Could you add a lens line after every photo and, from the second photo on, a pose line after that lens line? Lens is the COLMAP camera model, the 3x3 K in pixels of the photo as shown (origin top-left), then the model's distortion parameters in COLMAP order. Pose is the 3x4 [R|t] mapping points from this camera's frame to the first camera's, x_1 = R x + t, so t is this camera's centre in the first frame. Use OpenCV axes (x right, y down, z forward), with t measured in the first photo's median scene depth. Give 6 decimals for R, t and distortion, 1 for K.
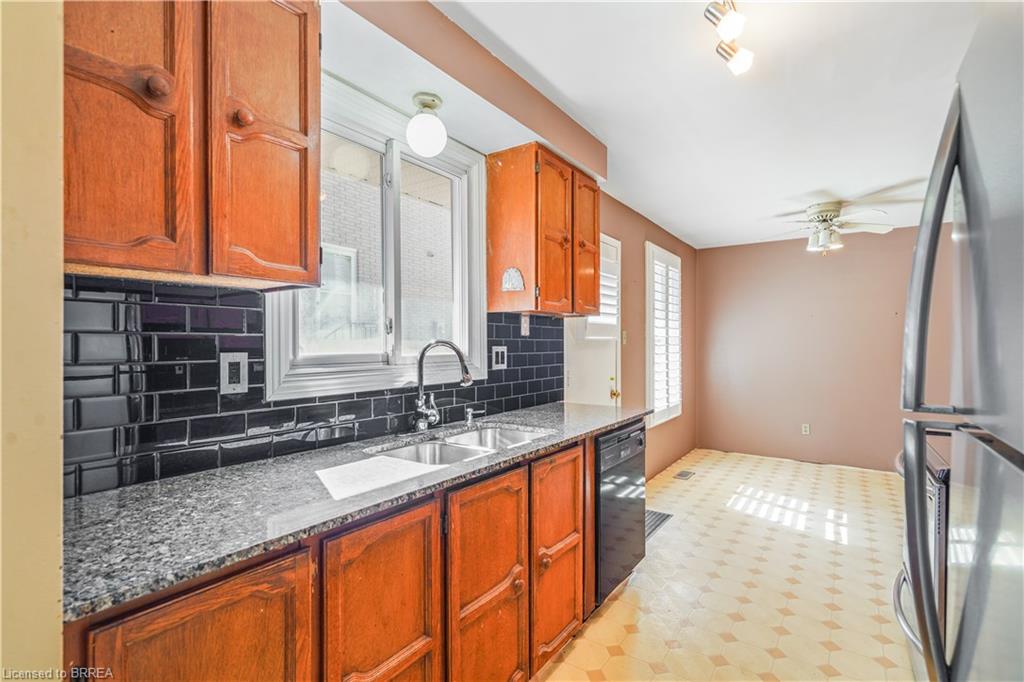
lens RADIAL K [[467.9, 0, 519.7], [0, 467.9, 345.5], [0, 0, 1]] dist [-0.005099, 0.000955]
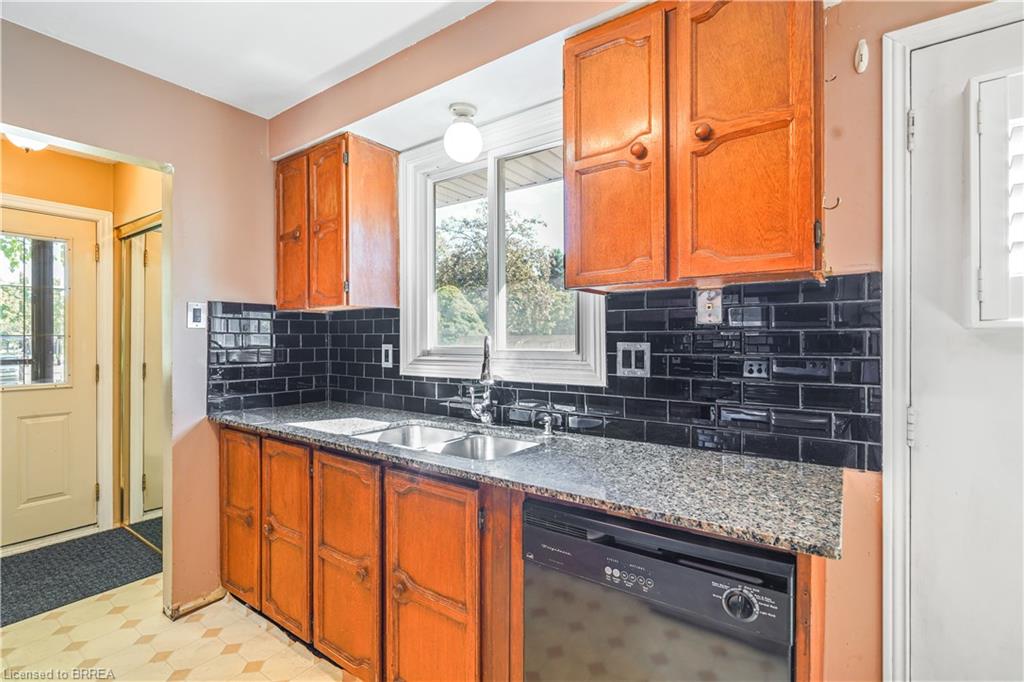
lens RADIAL K [[467.9, 0, 541.7], [0, 467.9, 338.9], [0, 0, 1]] dist [-0.005099, 0.000955]
pose [[0.024439, -0.000514, -0.999701, 0.799625], [-0.001911, 0.999998, -0.000561, -0.003345], [0.999699, 0.001924, 0.024438, 1.064501]]
